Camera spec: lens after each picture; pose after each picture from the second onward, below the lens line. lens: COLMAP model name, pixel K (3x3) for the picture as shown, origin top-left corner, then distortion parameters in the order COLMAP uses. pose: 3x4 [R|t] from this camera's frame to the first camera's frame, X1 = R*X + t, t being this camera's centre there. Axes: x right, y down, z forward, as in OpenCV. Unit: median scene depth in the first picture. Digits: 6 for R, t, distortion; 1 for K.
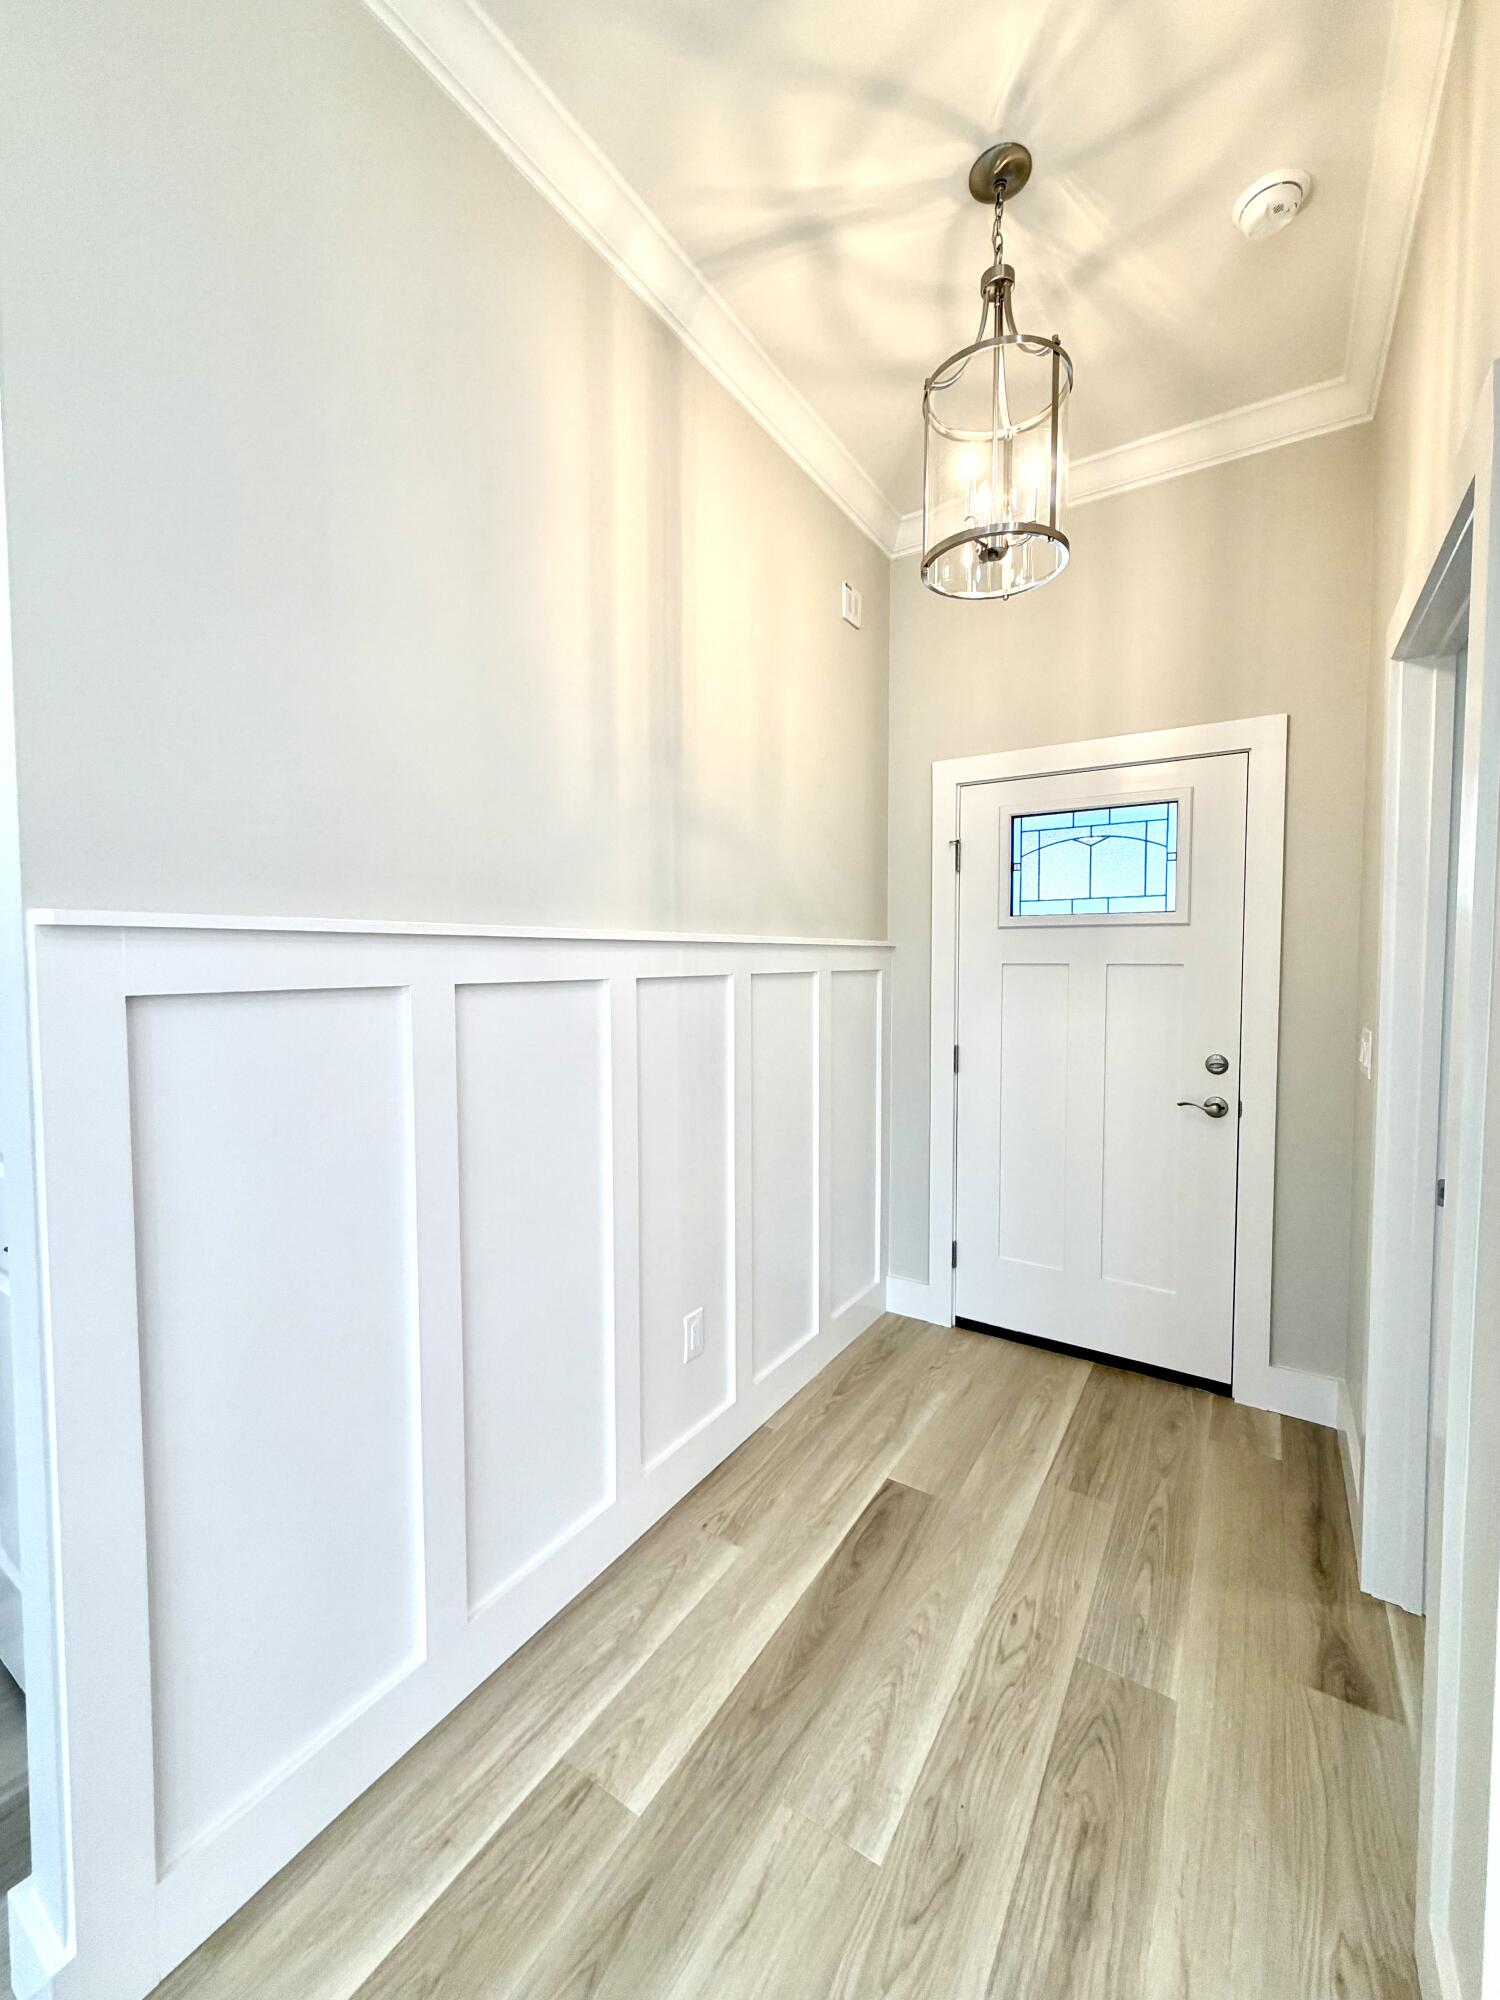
lens RADIAL K [[798.4, 0, 743.0], [0, 798.4, 994.4], [0, 0, 1]] dist [0.000762, 0.000600]
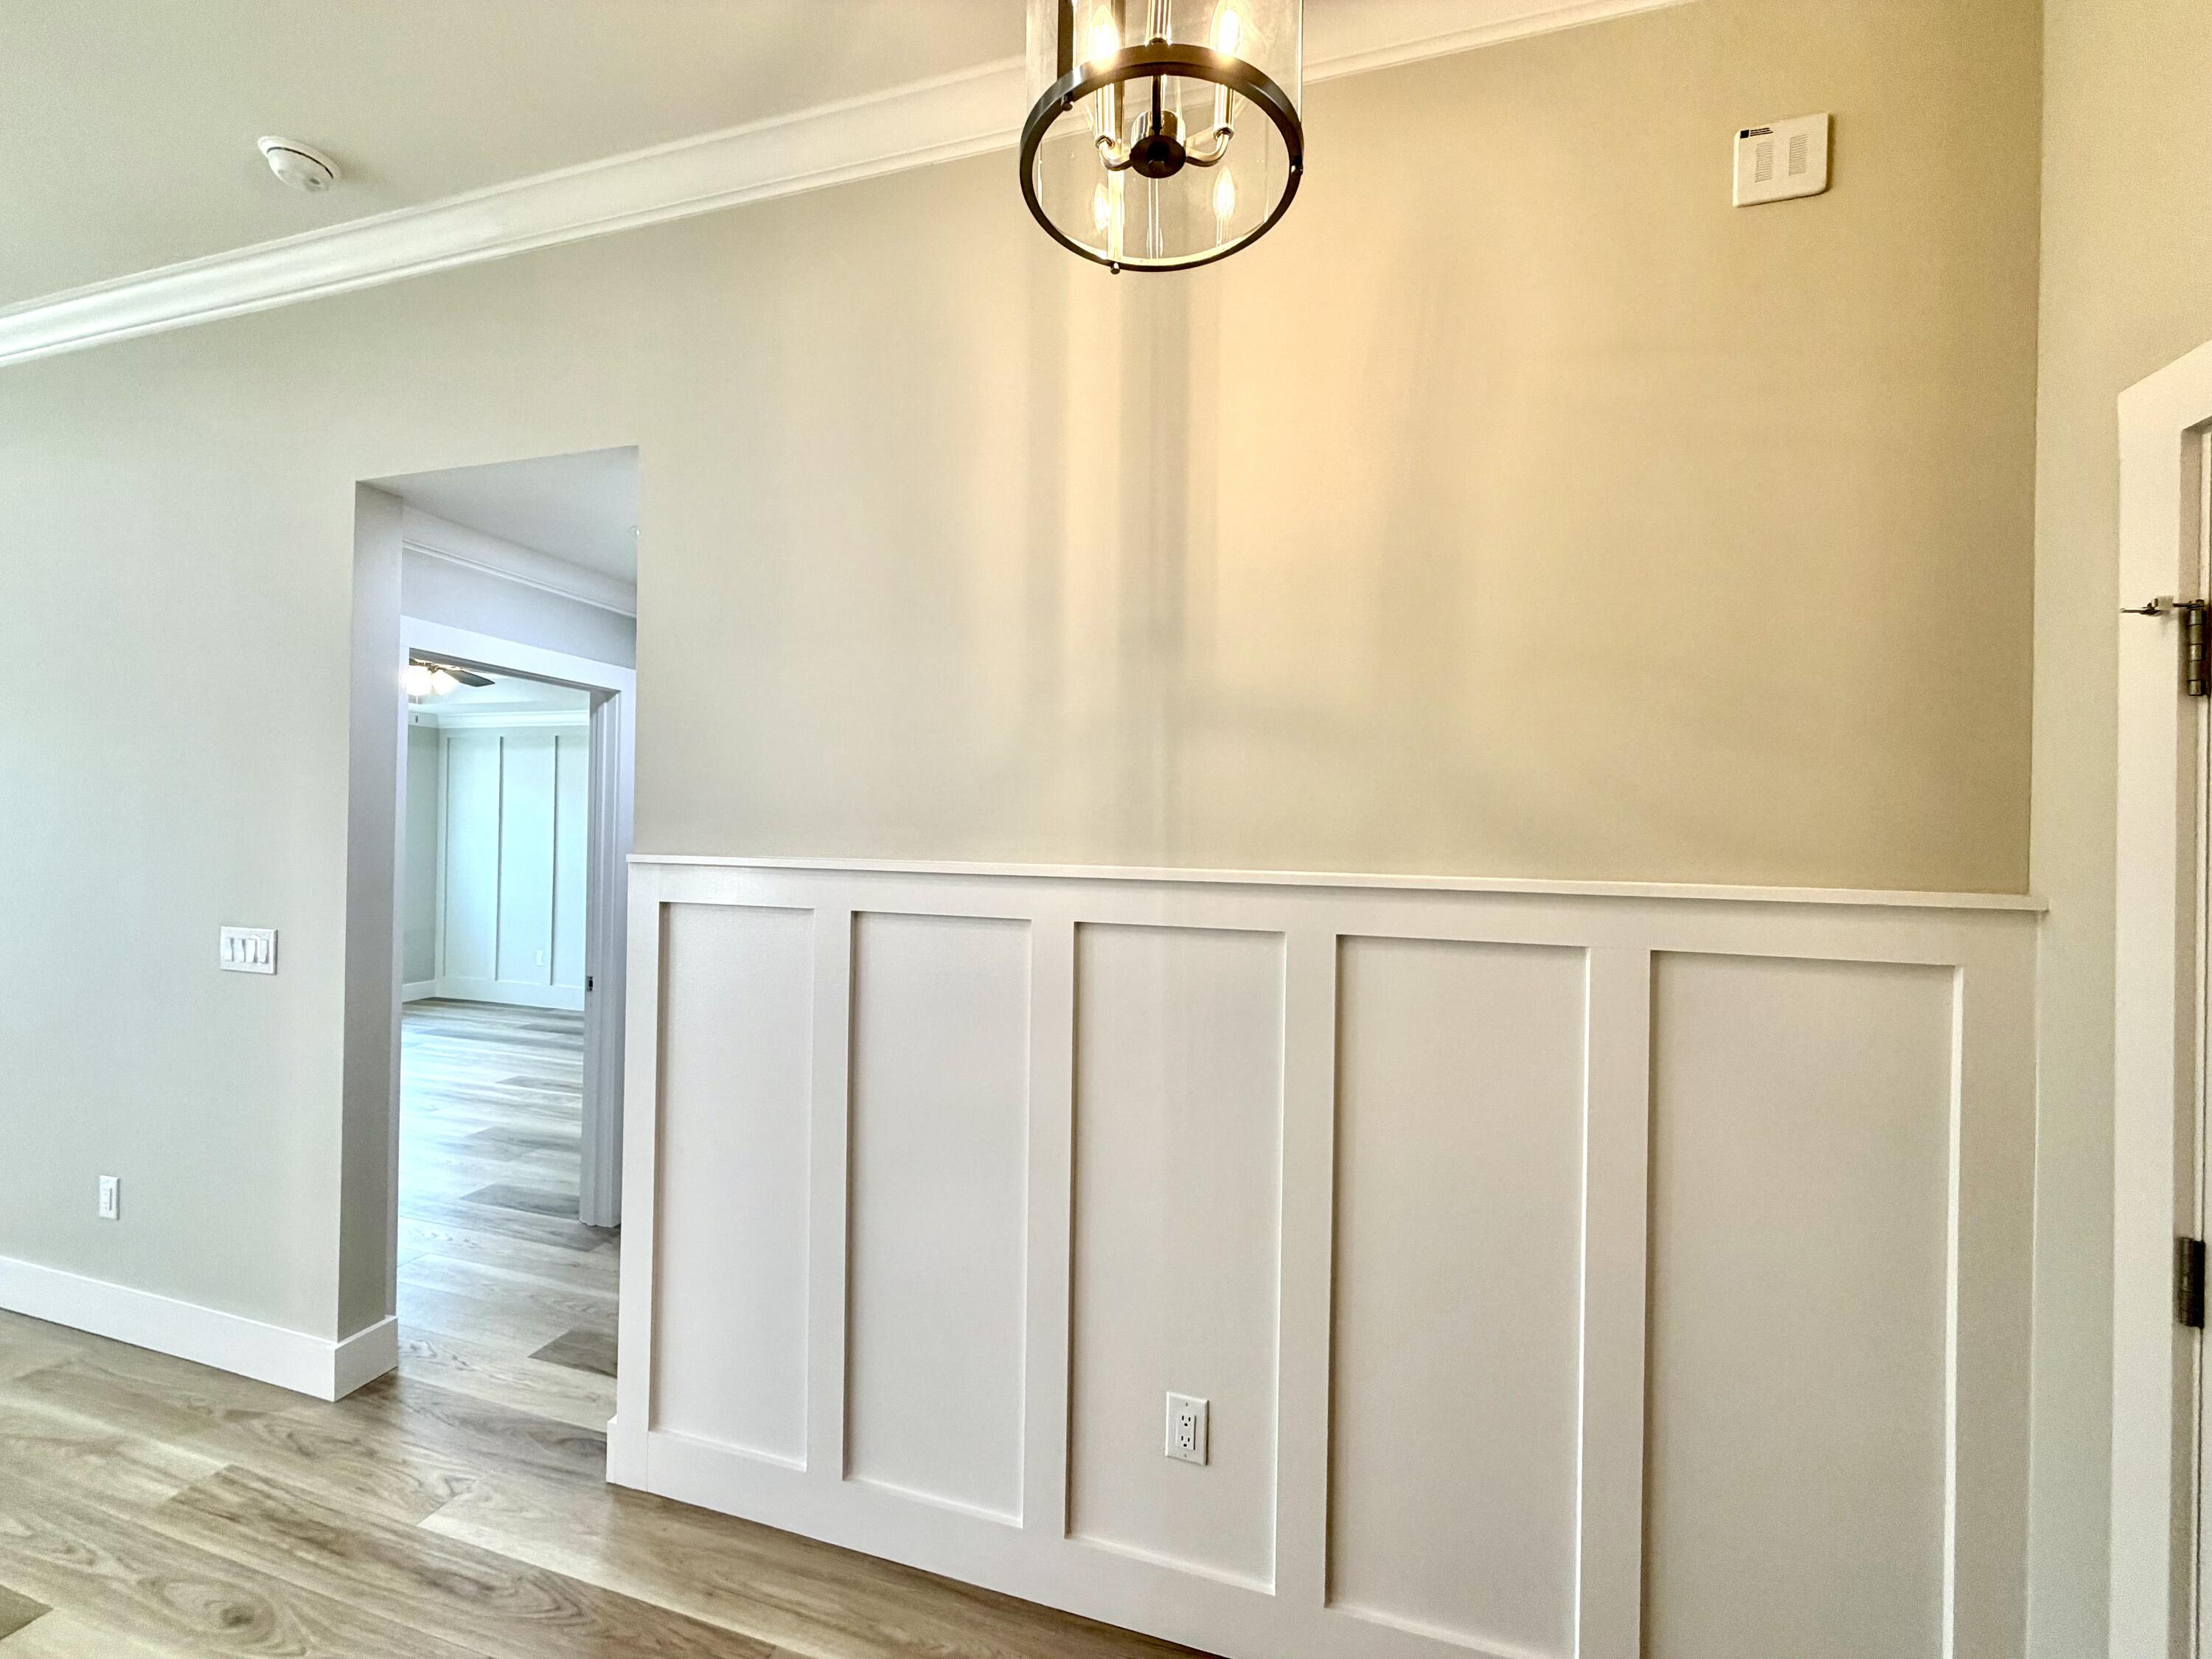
lens RADIAL K [[883.0, 0, 1096.7], [0, 883.0, 838.7], [0, 0, 1]] dist [0.000762, 0.000600]
pose [[0.285372, 0.007678, -0.958386, 0.993241], [-0.066620, 0.997708, -0.011844, -0.128709], [0.956099, 0.067228, 0.285229, 0.978922]]
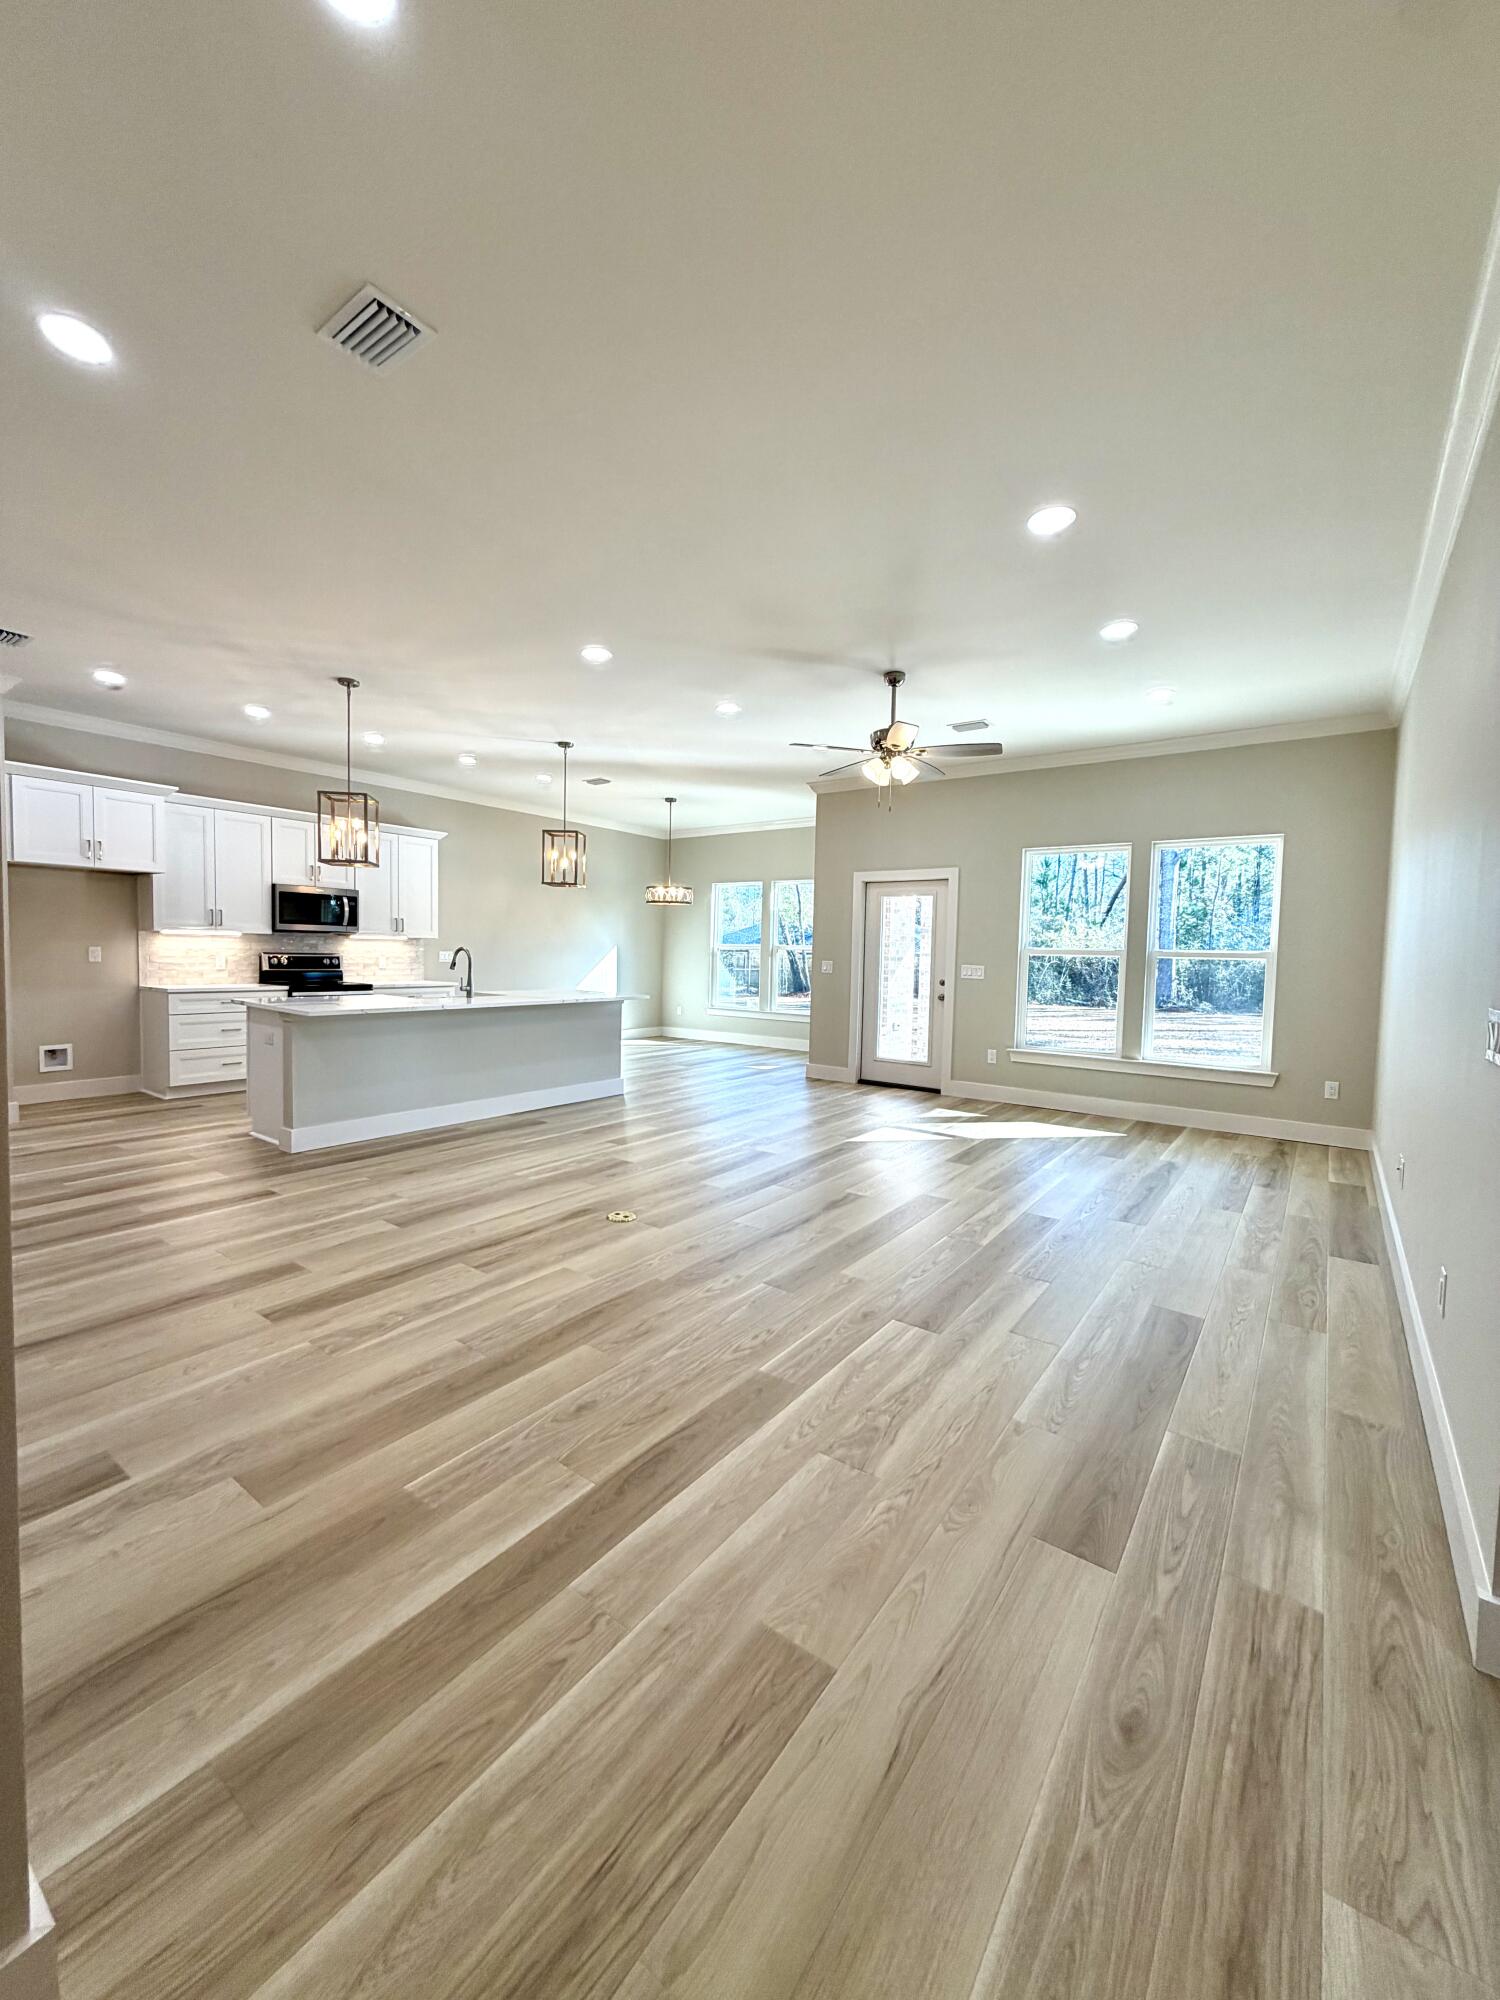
lens RADIAL K [[798.4, 0, 744.7], [0, 798.4, 991.6], [0, 0, 1]] dist [0.000762, 0.000600]
pose [[-0.998345, -0.028617, 0.049892, -0.019036], [-0.023465, 0.994615, 0.100945, 0.011308], [-0.052512, 0.099607, -0.993640, 1.173410]]
